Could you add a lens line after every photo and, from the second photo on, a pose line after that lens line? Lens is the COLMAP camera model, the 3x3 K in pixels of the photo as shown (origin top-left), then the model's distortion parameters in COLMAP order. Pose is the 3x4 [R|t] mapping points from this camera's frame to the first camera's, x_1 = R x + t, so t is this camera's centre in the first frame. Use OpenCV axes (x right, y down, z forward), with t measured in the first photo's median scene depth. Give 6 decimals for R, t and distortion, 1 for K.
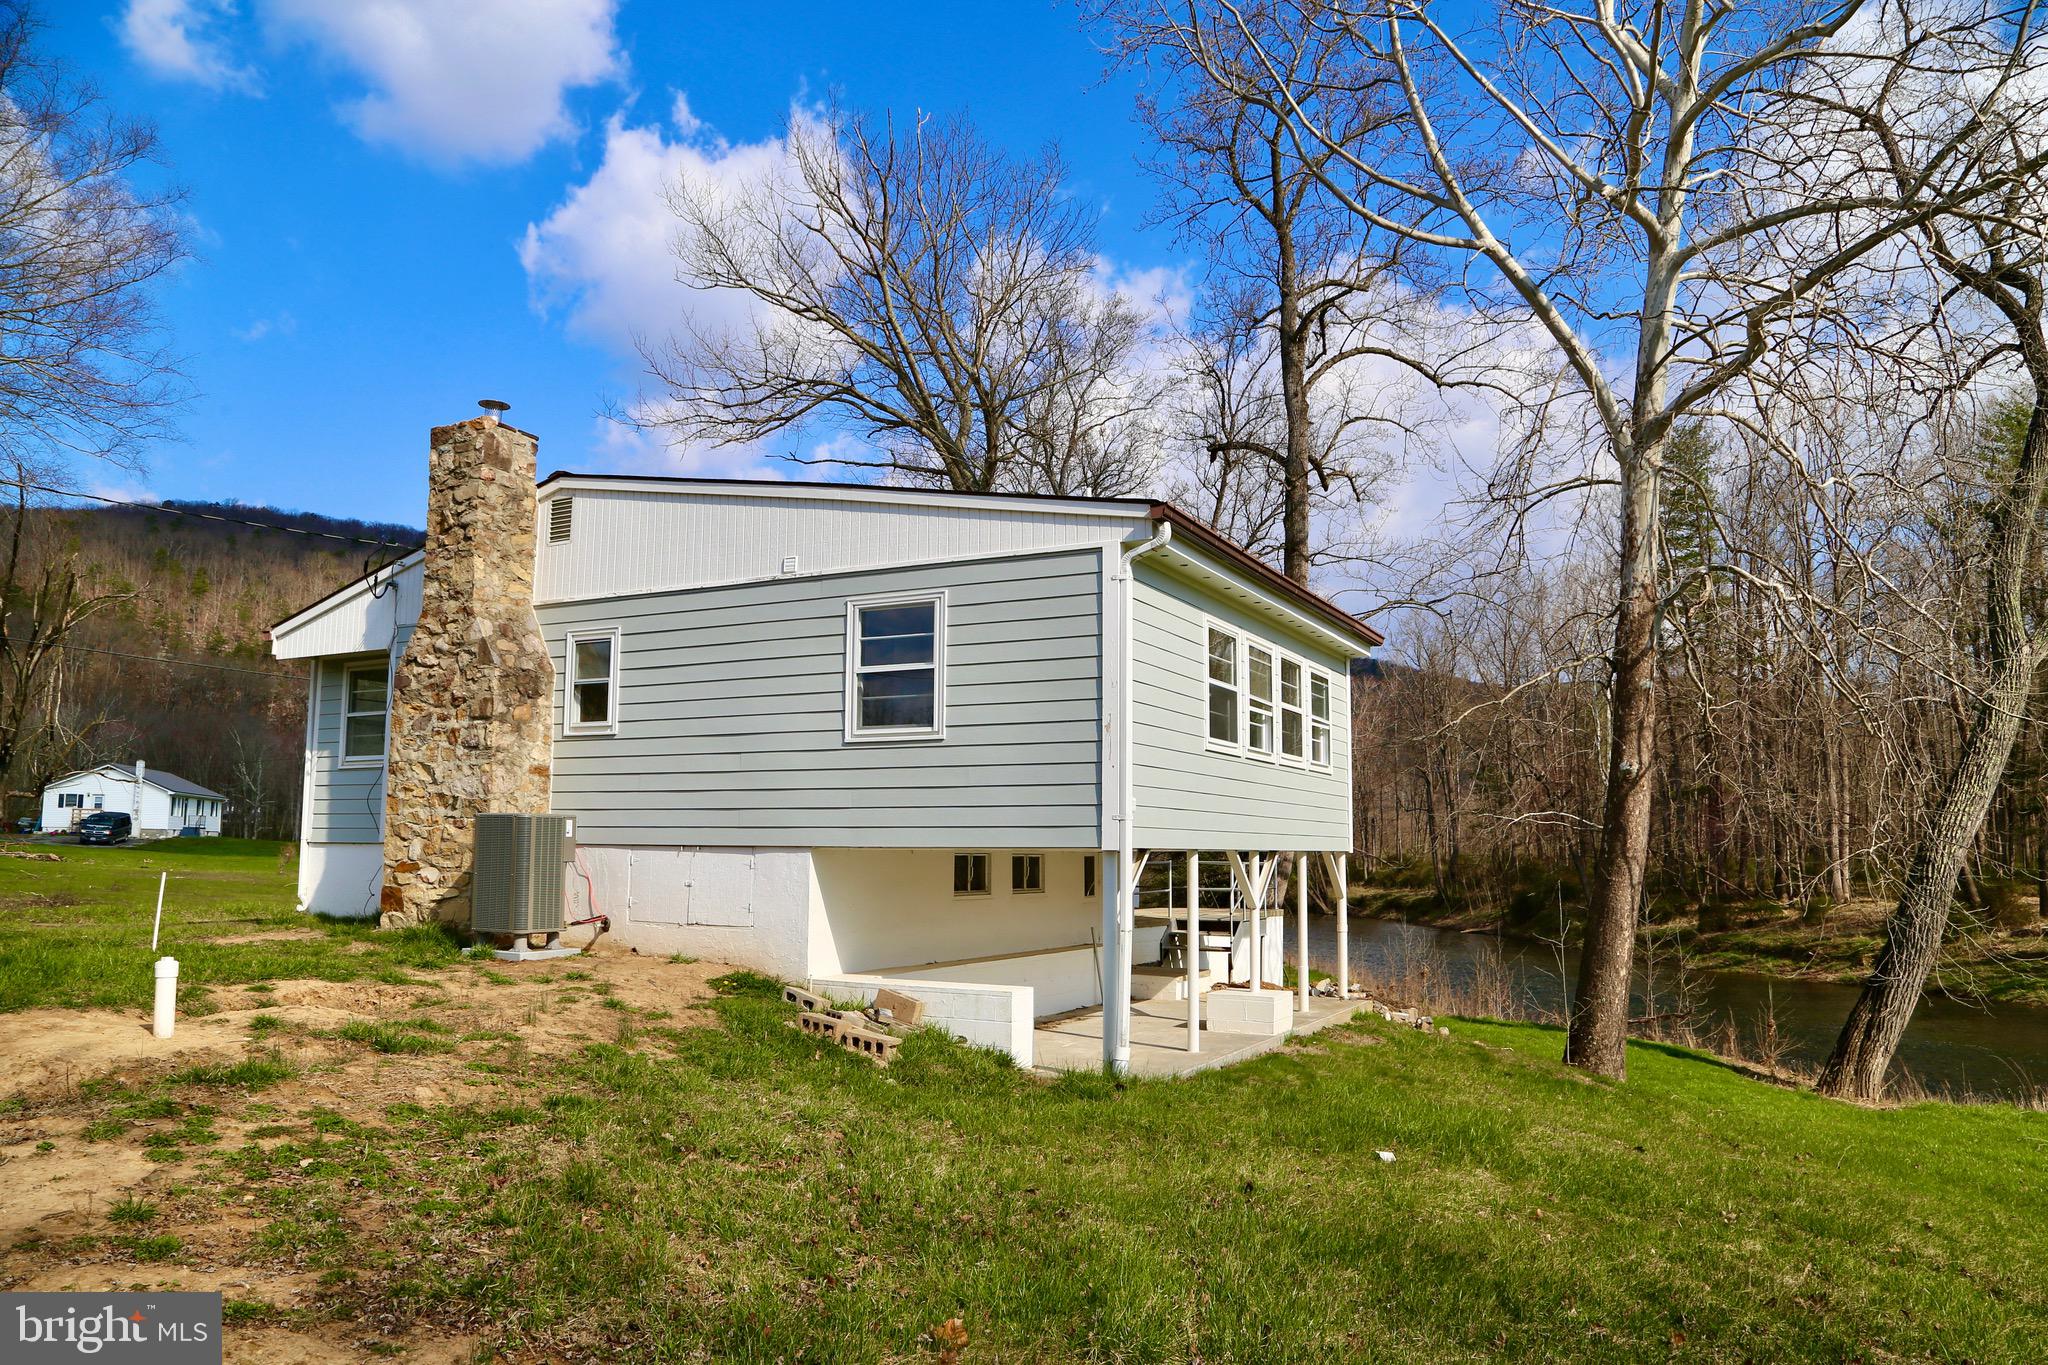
lens RADIAL K [[1410.7, 0, 956.1], [0, 1410.7, 668.2], [0, 0, 1]] dist [-0.114982, 0.056235]
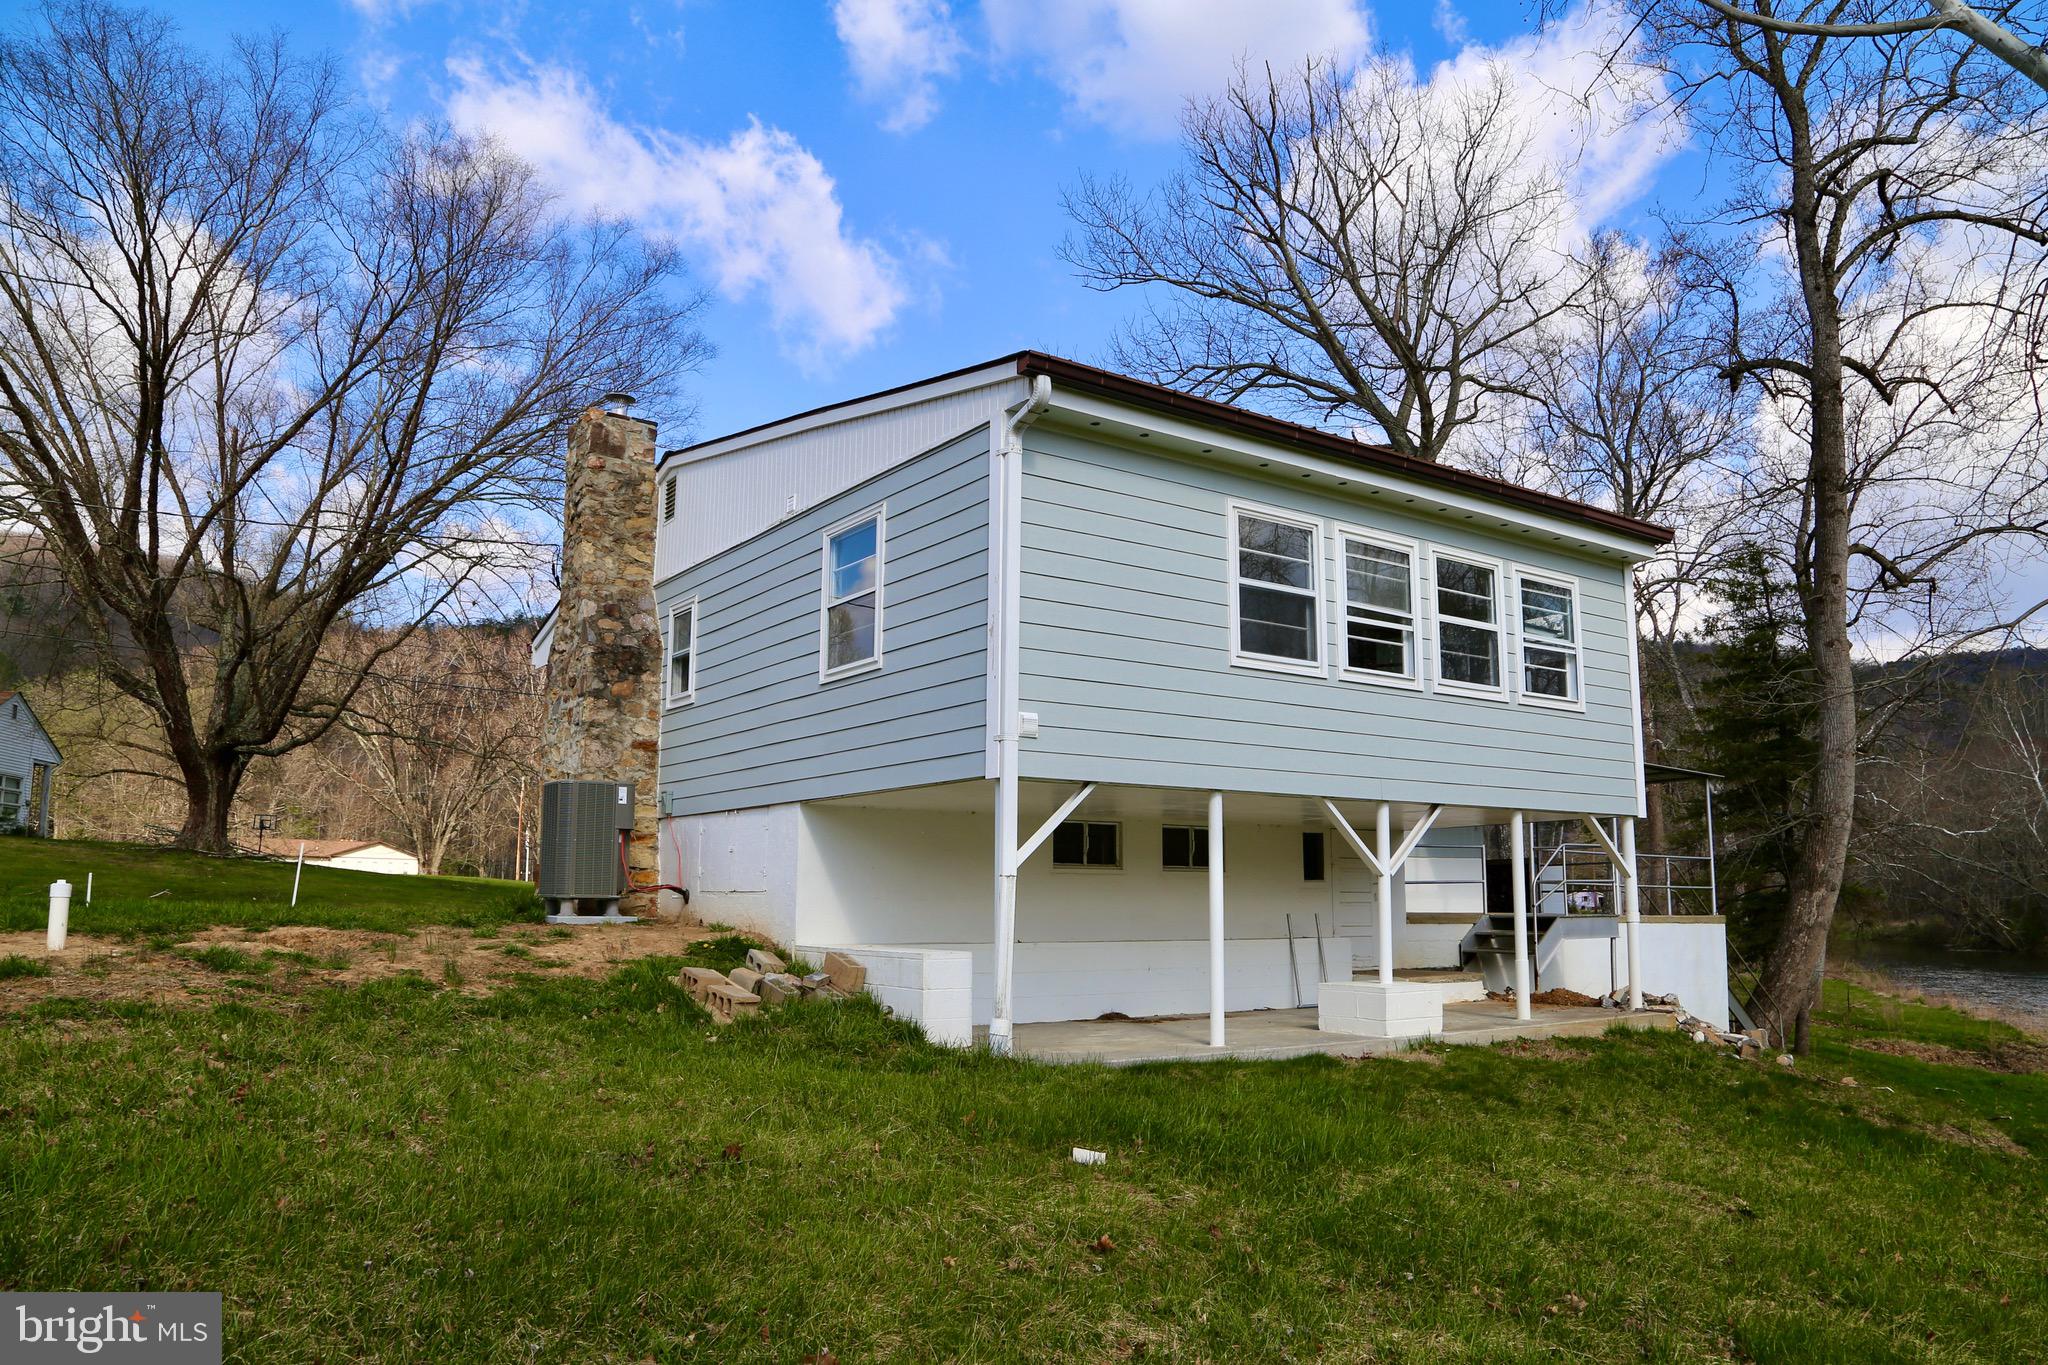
lens RADIAL K [[1410.7, 0, 1022.3], [0, 1410.7, 697.6], [0, 0, 1]] dist [-0.114982, 0.056235]
pose [[0.888506, -0.068993, -0.453649, 0.404337], [0.060220, 0.997614, -0.033777, 0.089356], [0.454897, 0.002692, 0.890540, 0.222578]]
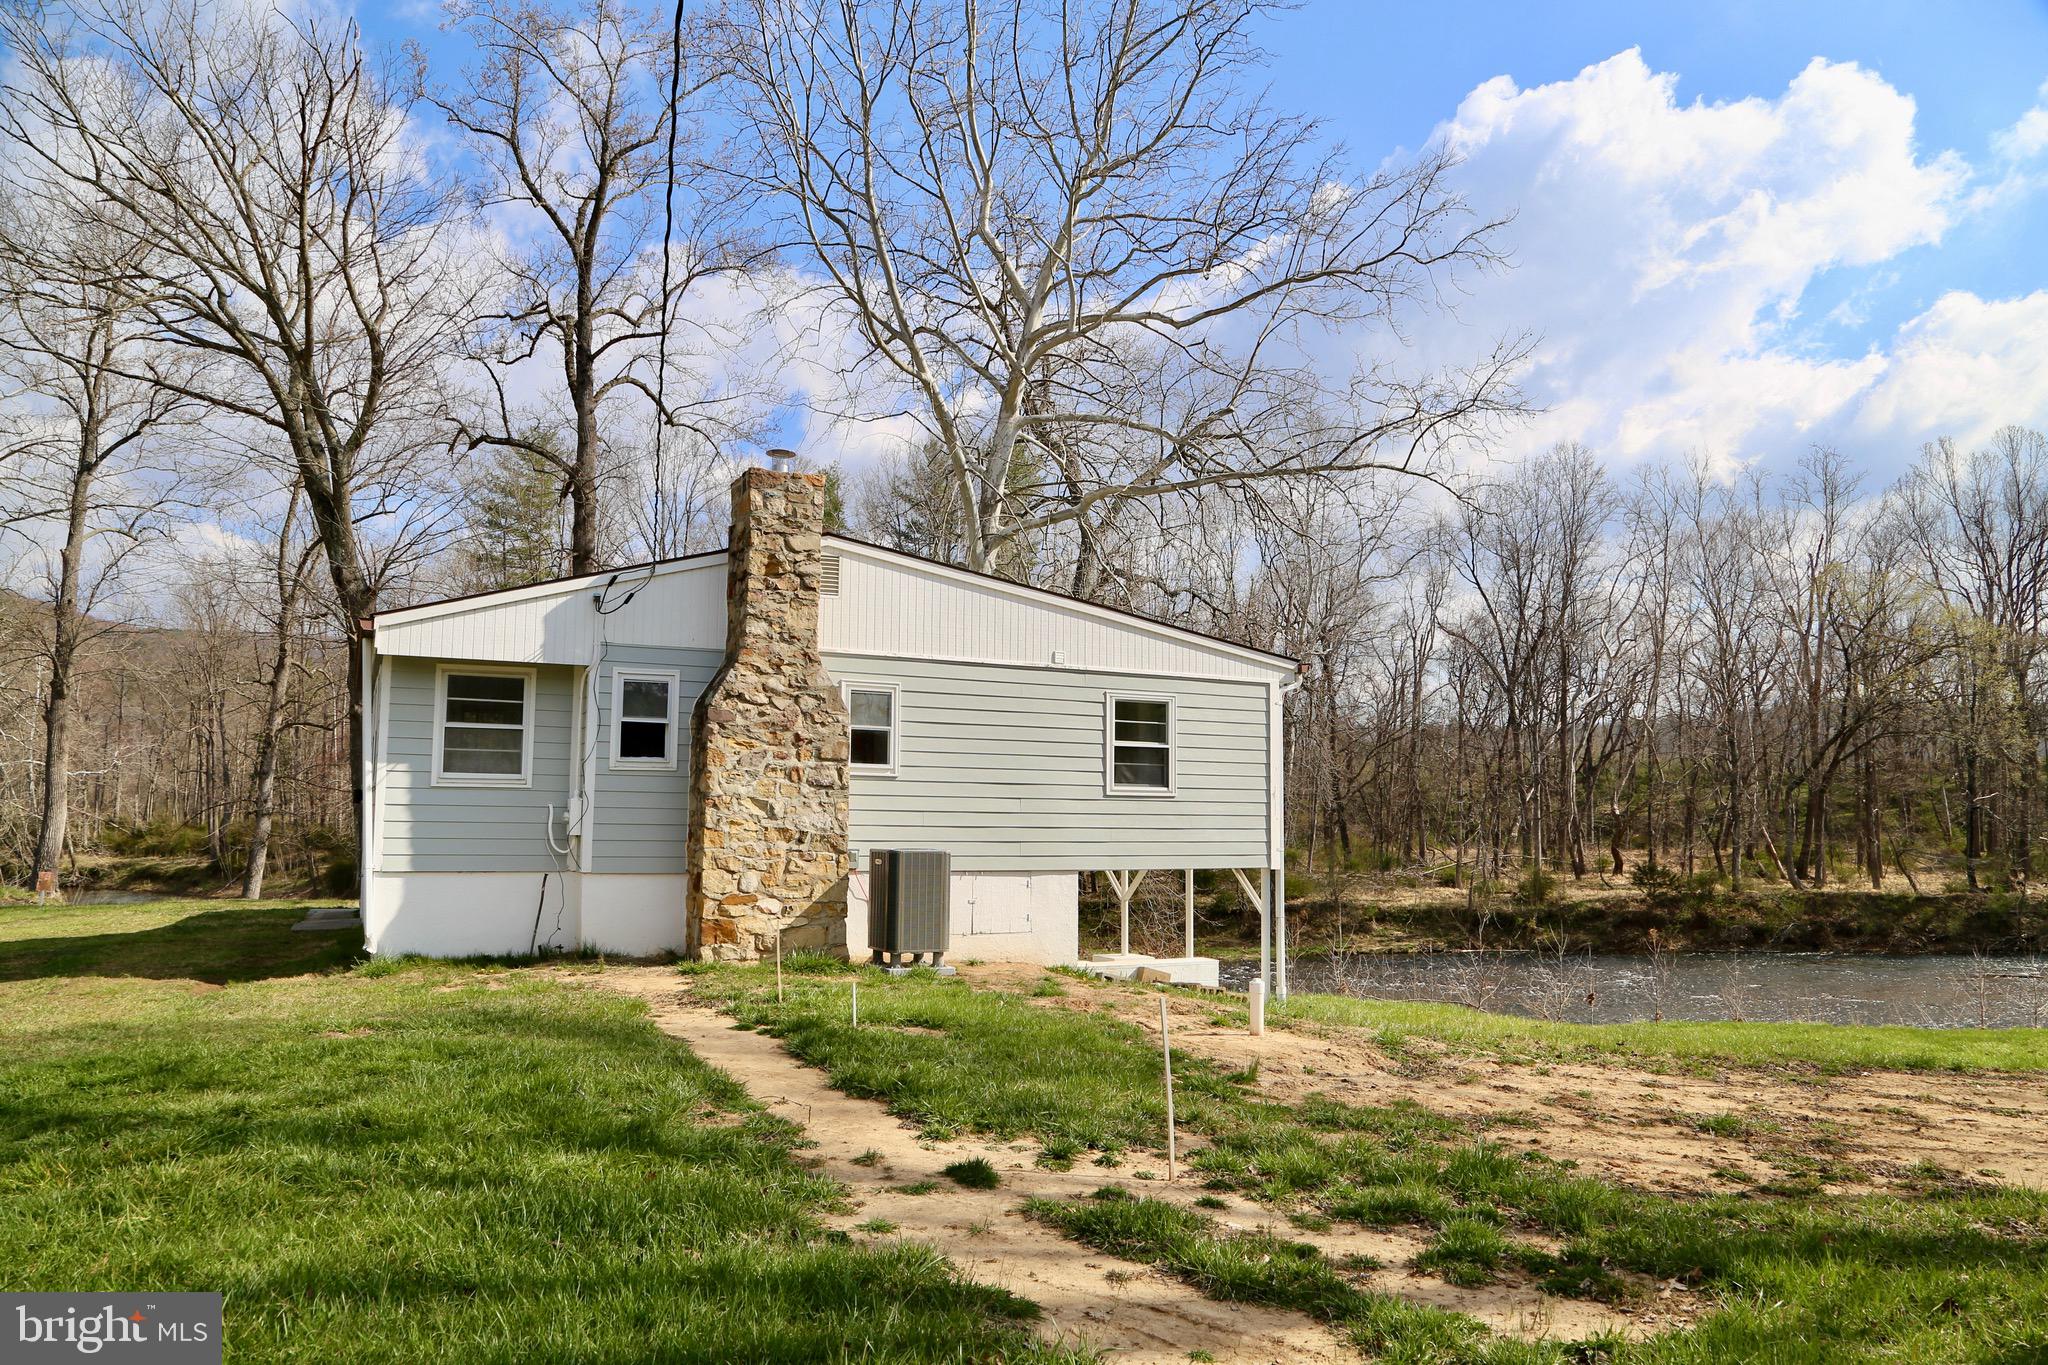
lens RADIAL K [[1410.7, 0, 1028.3], [0, 1410.7, 683.2], [0, 0, 1]] dist [-0.114982, 0.056235]
pose [[0.564308, 0.080109, 0.821668, -1.149083], [-0.110301, 0.993674, -0.021126, -0.017193], [-0.818163, -0.078709, 0.569574, 0.248539]]
